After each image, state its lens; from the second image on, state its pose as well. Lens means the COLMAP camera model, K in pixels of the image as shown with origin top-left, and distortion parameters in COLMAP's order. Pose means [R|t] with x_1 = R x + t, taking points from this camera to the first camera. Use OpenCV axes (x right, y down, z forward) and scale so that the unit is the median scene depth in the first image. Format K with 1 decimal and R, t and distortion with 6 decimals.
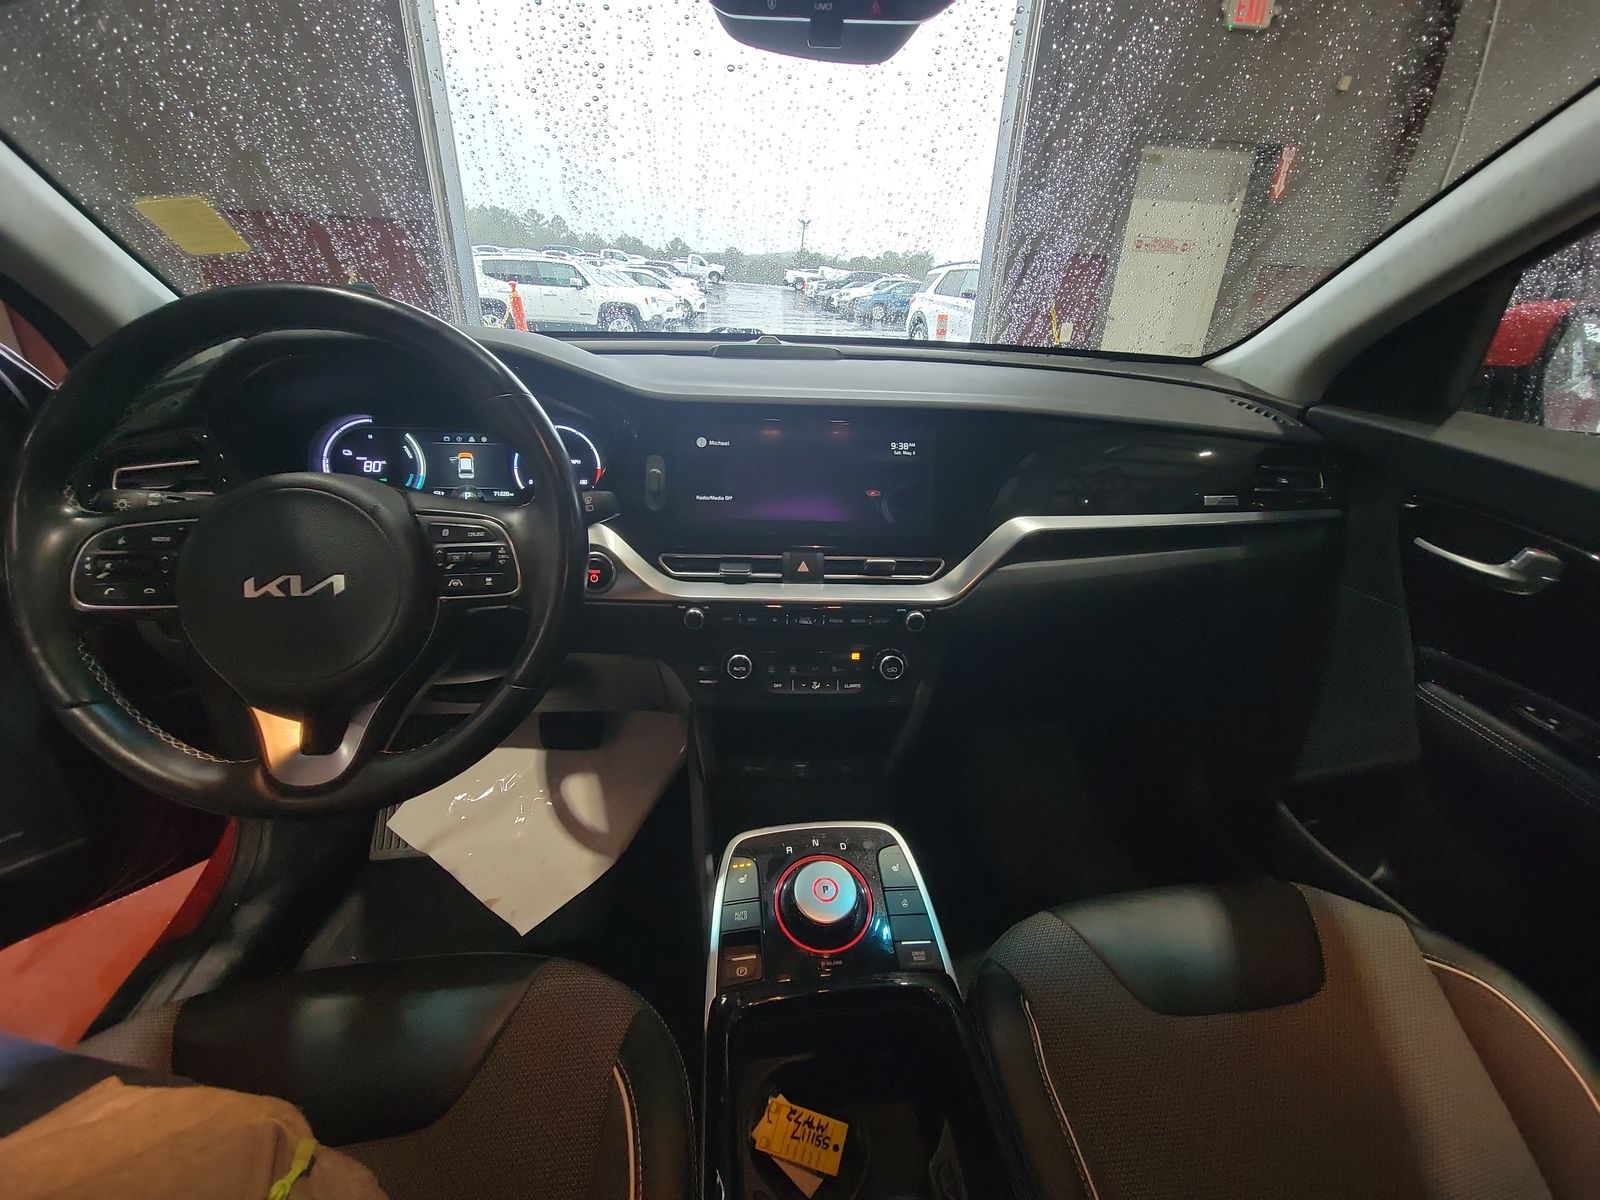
lens RADIAL K [[647.7, 0, 803.2], [0, 647.7, 596.7], [0, 0, 1]] dist [0.005674, -0.007235]
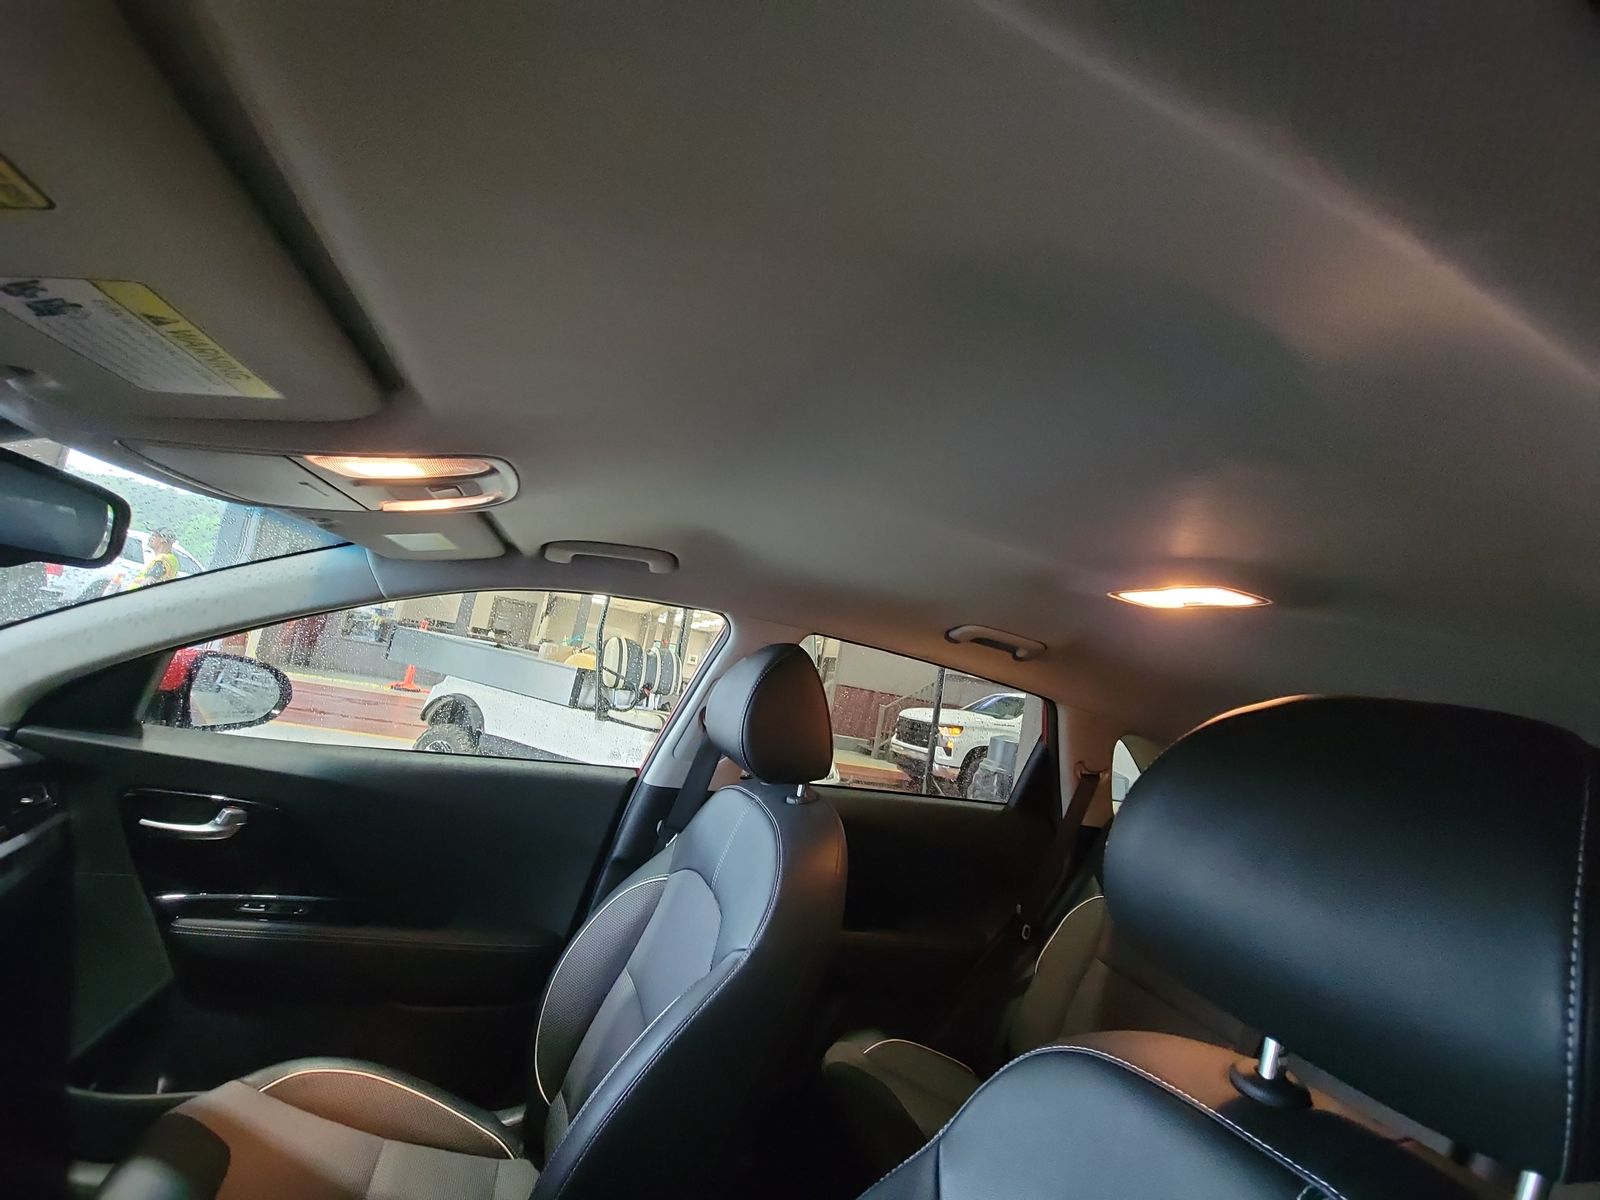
lens RADIAL K [[650.7, 0, 803.4], [0, 650.7, 595.1], [0, 0, 1]] dist [0.012706, -0.013767]
pose [[-0.214793, 0.050125, 0.975373, -0.743104], [0.236323, 0.971672, 0.002108, -0.237516], [-0.947637, 0.230956, -0.220554, -0.128234]]
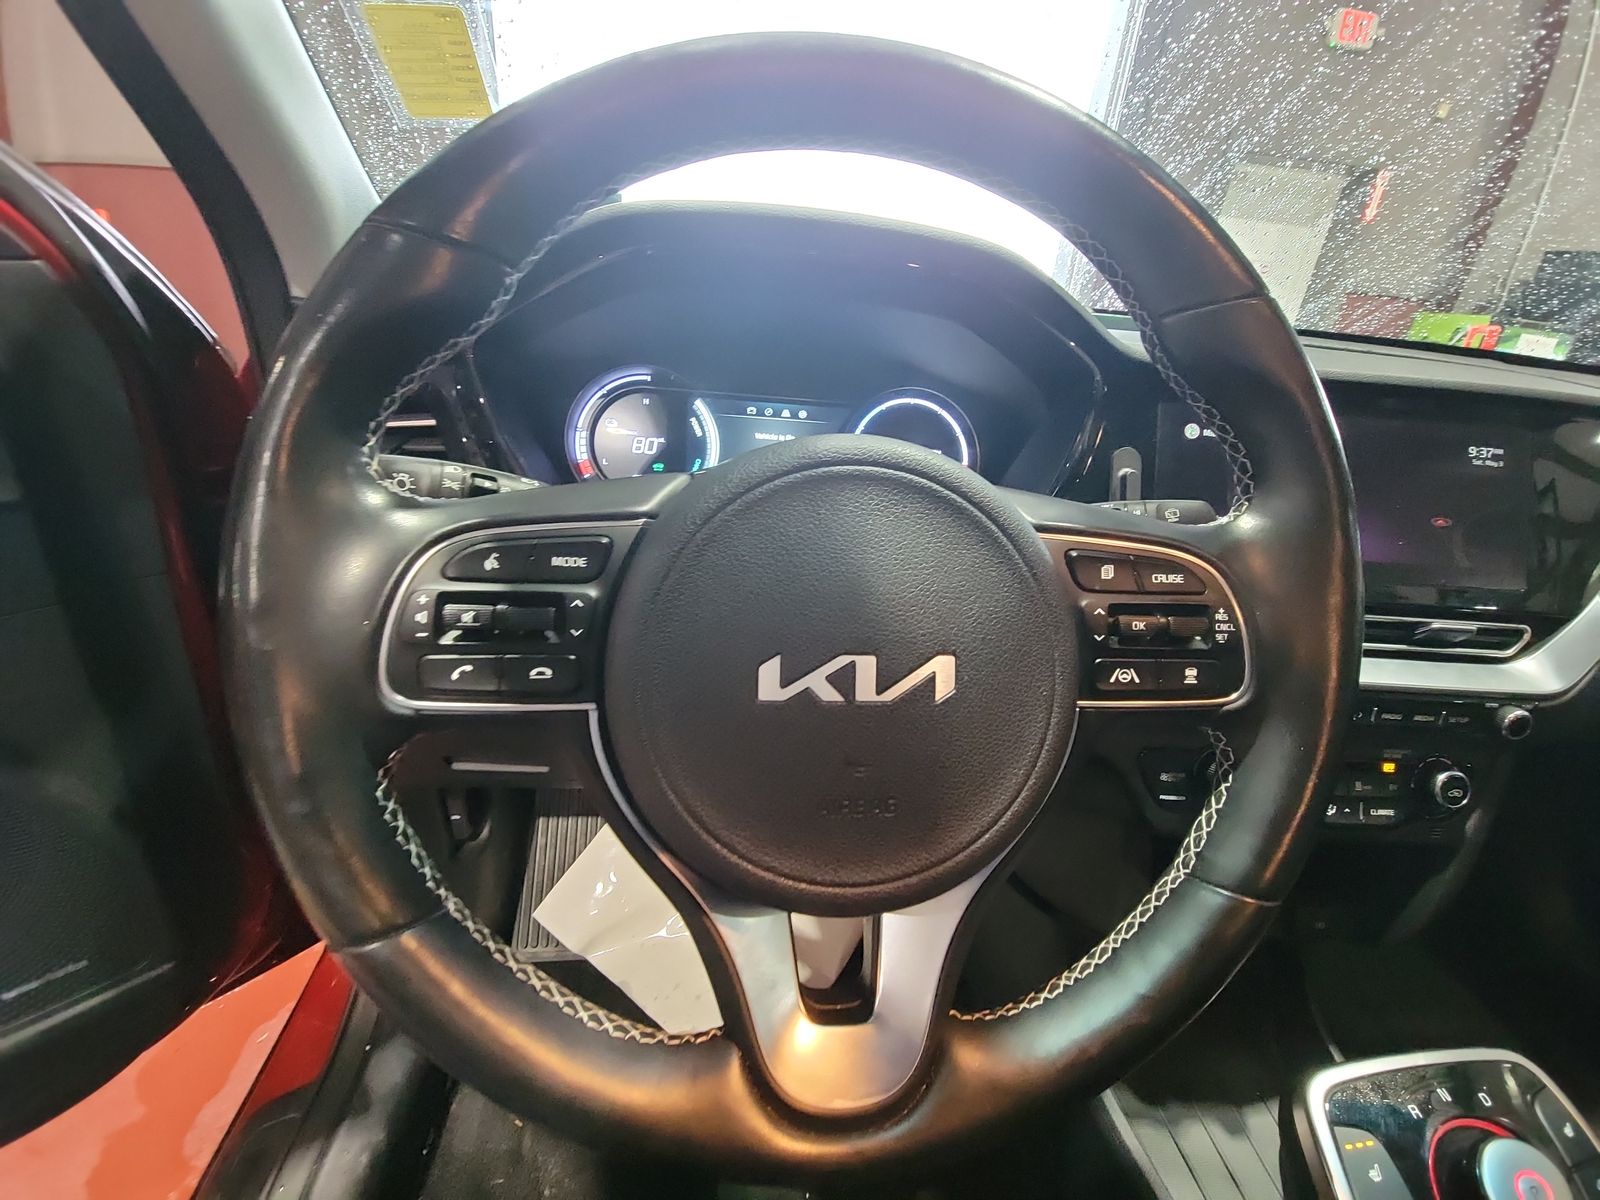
lens RADIAL K [[650.7, 0, 803.4], [0, 650.7, 595.1], [0, 0, 1]] dist [0.012706, -0.013767]
pose [[0.998802, 0.048917, -0.001593, -0.517775], [-0.048939, 0.998607, -0.019711, -0.040418], [0.000627, 0.019766, 0.999804, 0.336259]]
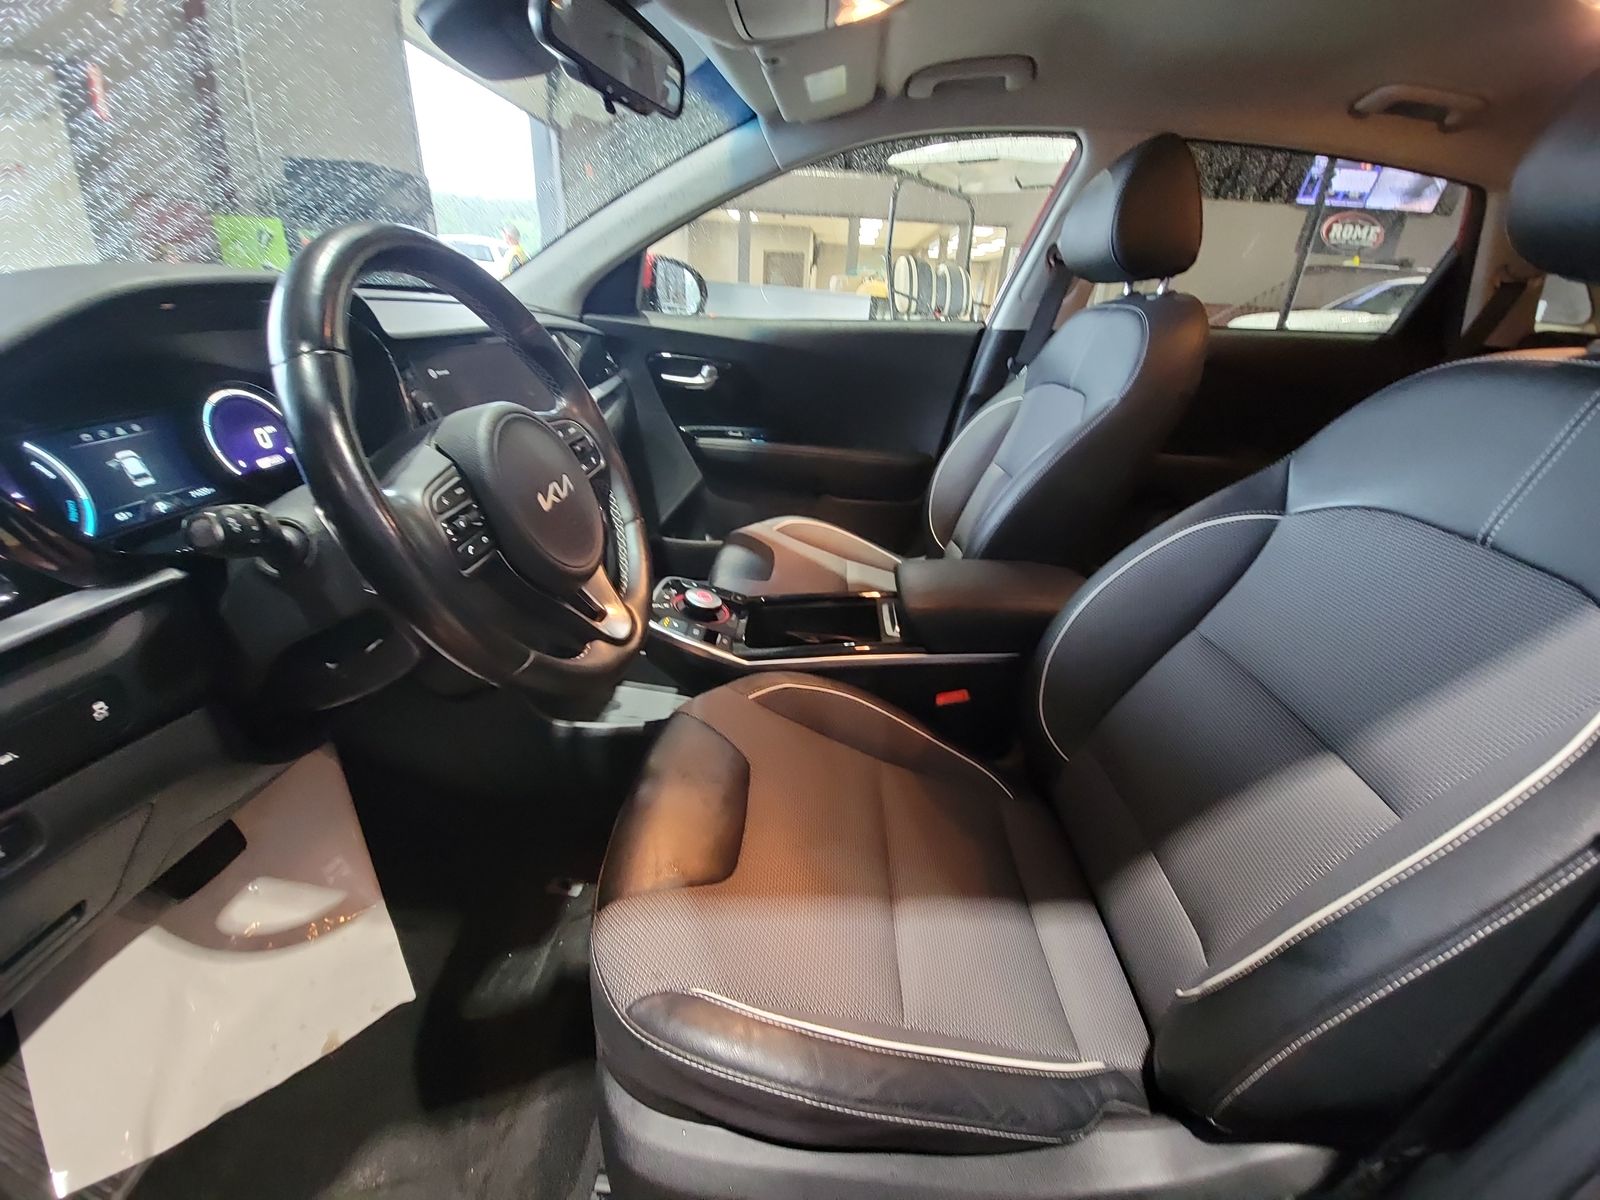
lens RADIAL K [[647.7, 0, 803.2], [0, 647.7, 596.7], [0, 0, 1]] dist [0.005674, -0.007235]
pose [[0.167662, -0.445896, 0.879242, -1.166867], [0.369907, 0.855158, 0.363145, -0.073369], [-0.913815, 0.264352, 0.308318, 0.160253]]
